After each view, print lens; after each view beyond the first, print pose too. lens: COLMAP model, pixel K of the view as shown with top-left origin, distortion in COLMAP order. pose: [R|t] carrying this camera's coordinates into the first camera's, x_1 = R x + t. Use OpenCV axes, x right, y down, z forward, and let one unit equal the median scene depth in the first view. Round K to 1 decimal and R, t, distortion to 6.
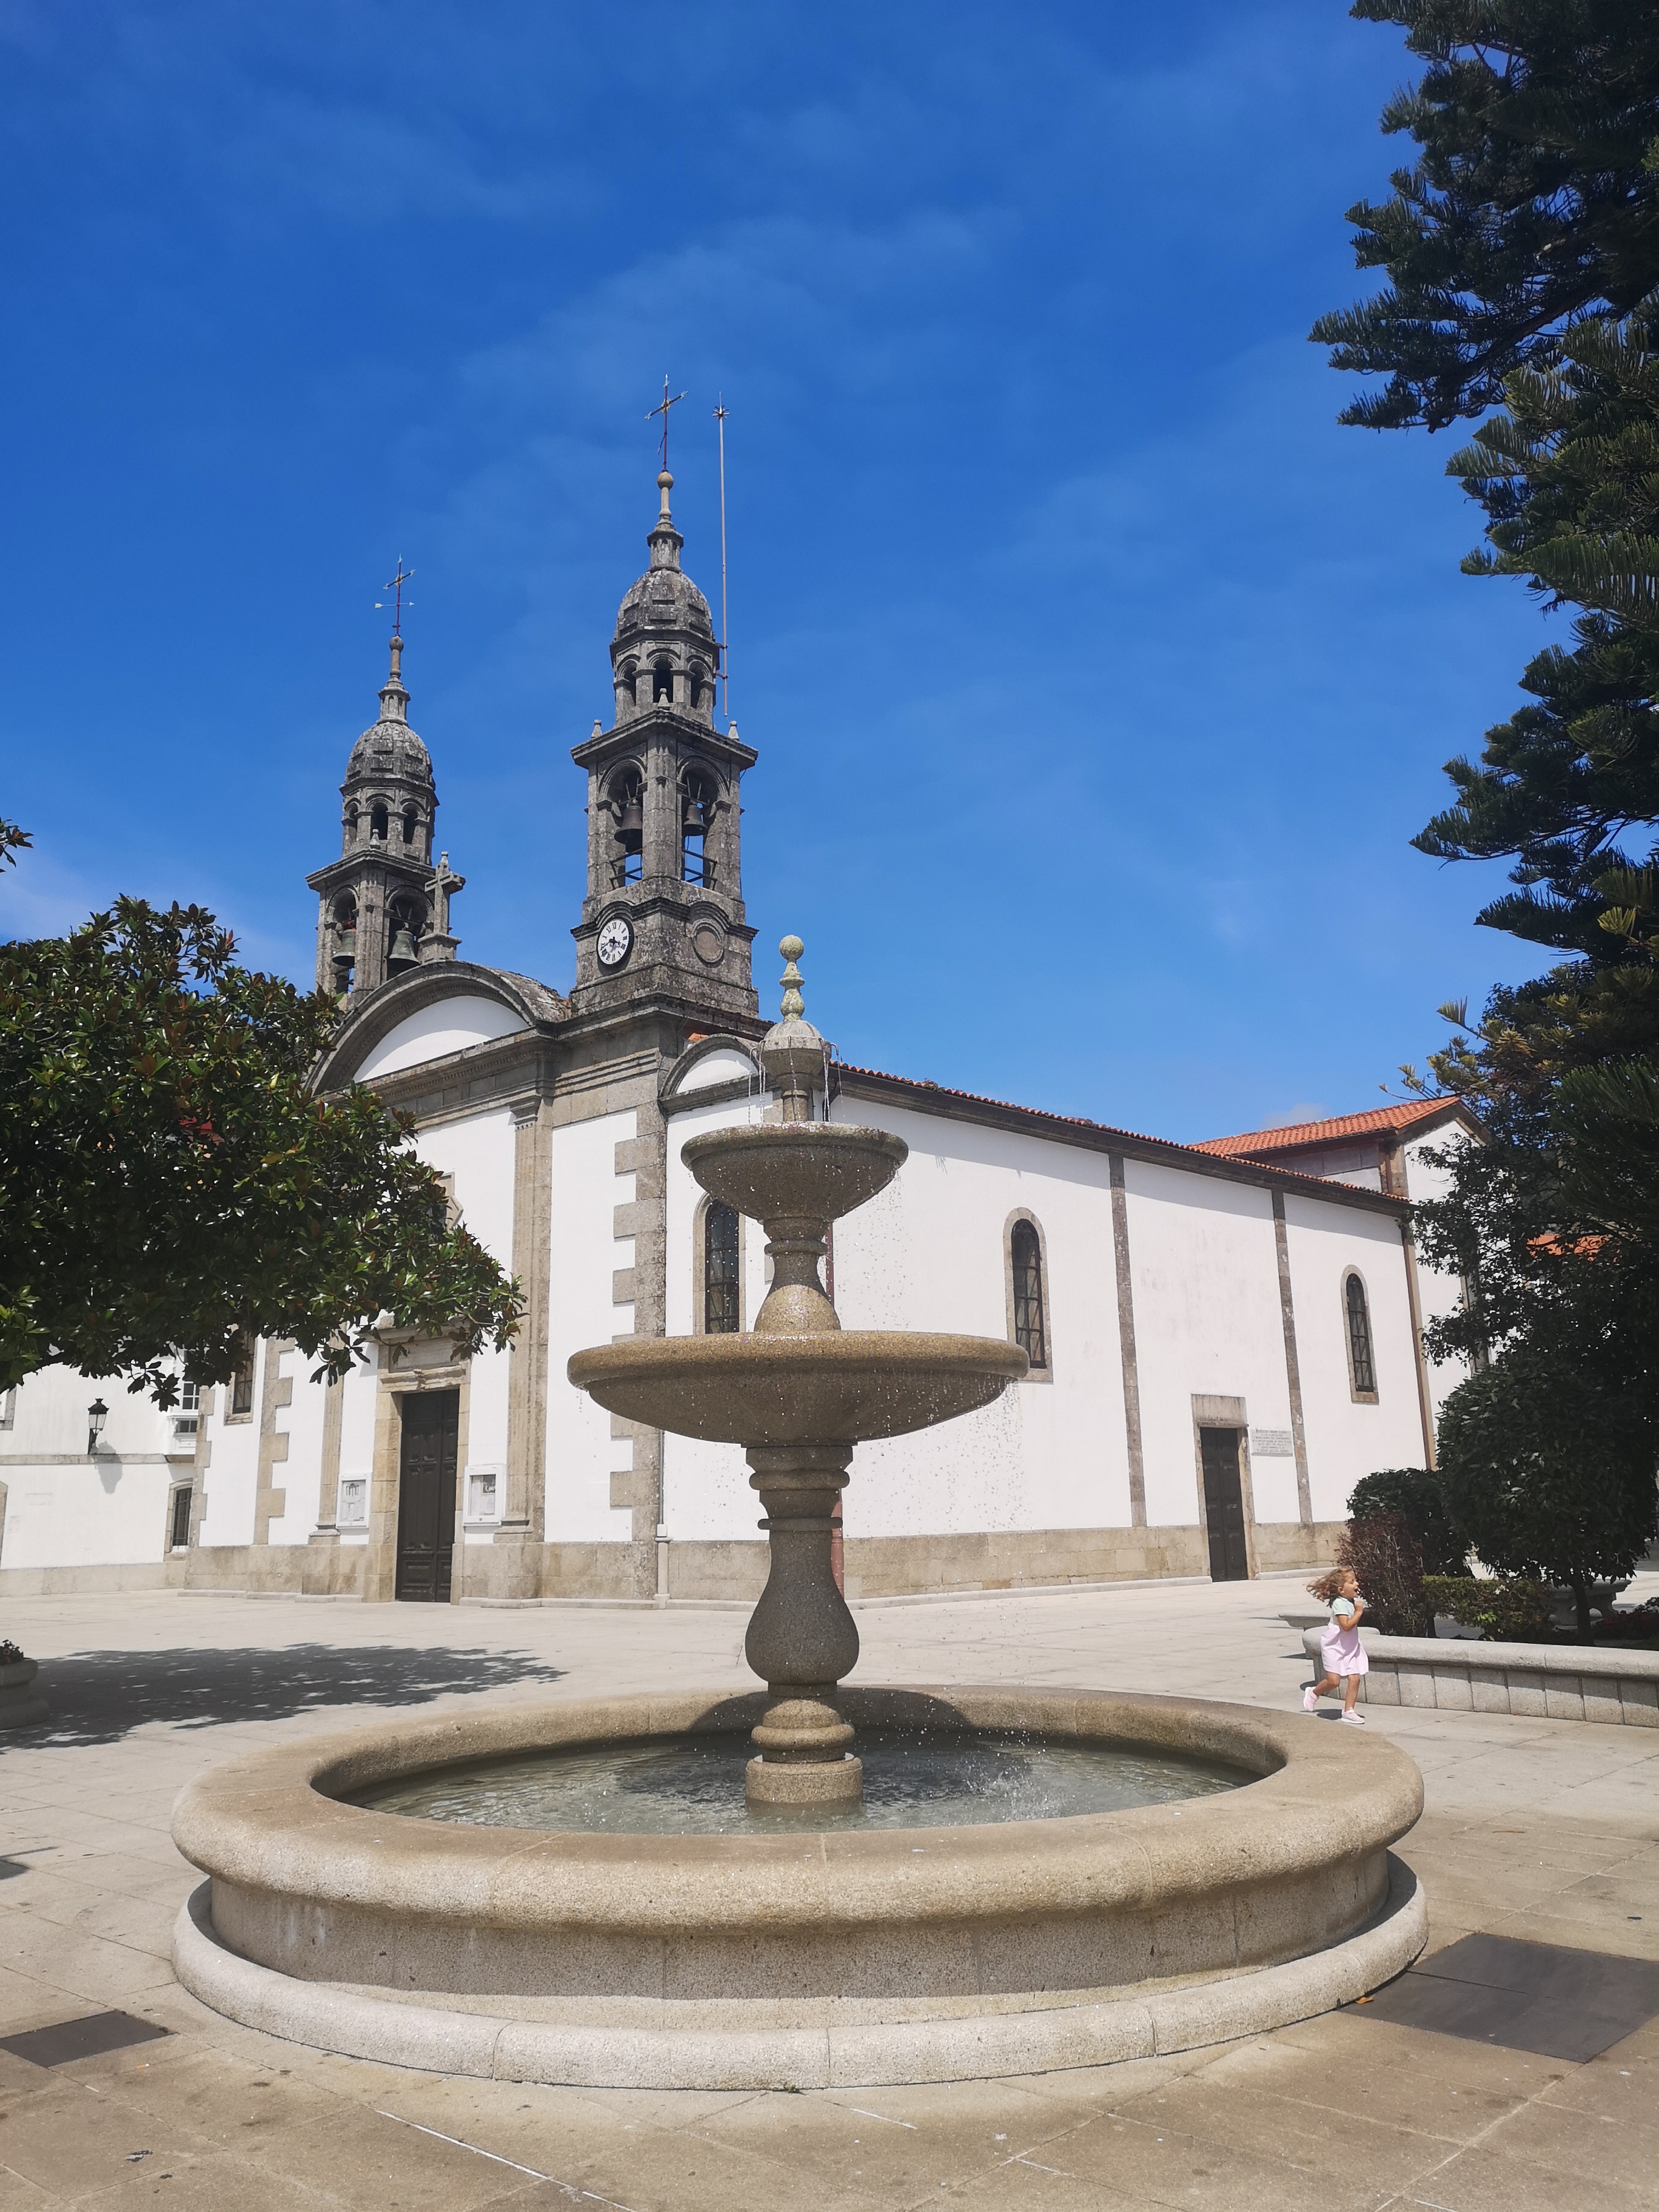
lens RADIAL K [[1751.0, 0, 829.6], [0, 1751.0, 1074.6], [0, 0, 1]] dist [0.043947, -0.010406]
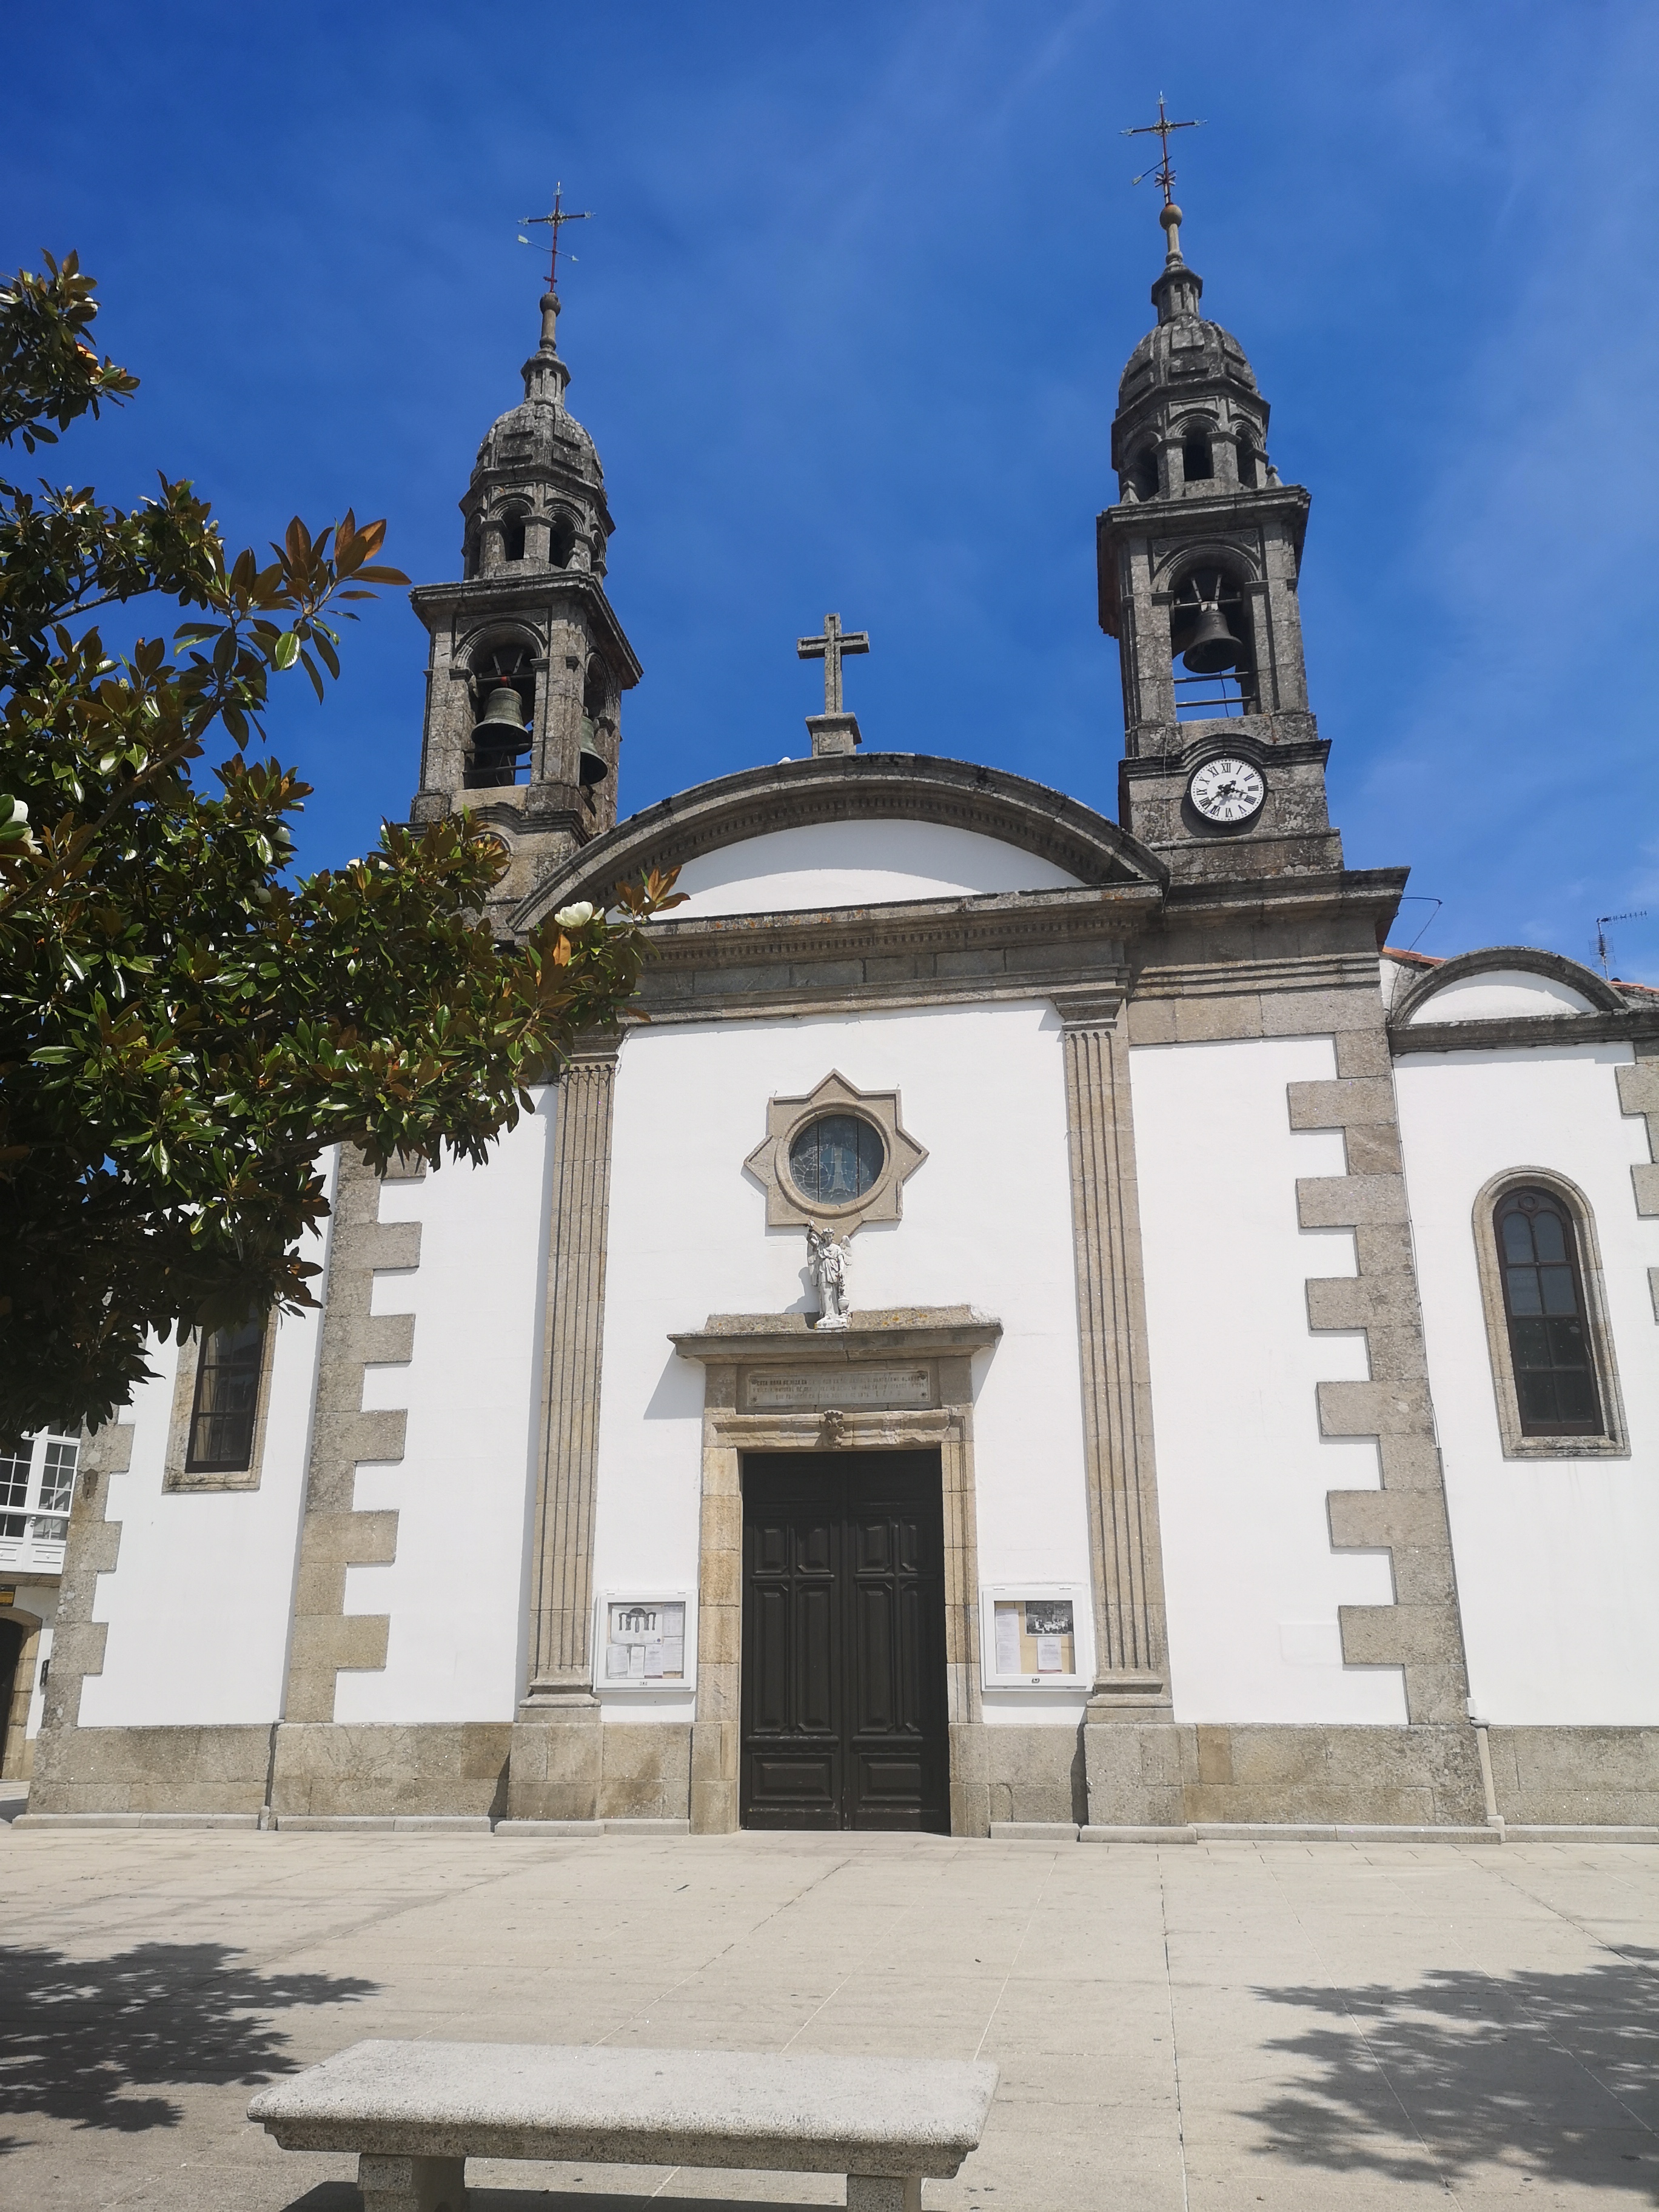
lens RADIAL K [[1751.0, 0, 829.6], [0, 1751.0, 1074.6], [0, 0, 1]] dist [0.043947, -0.010406]
pose [[0.838342, 0.194019, 0.509450, -0.558193], [-0.144442, 0.980178, -0.135600, 0.139269], [-0.525661, 0.040093, 0.849749, 0.511192]]
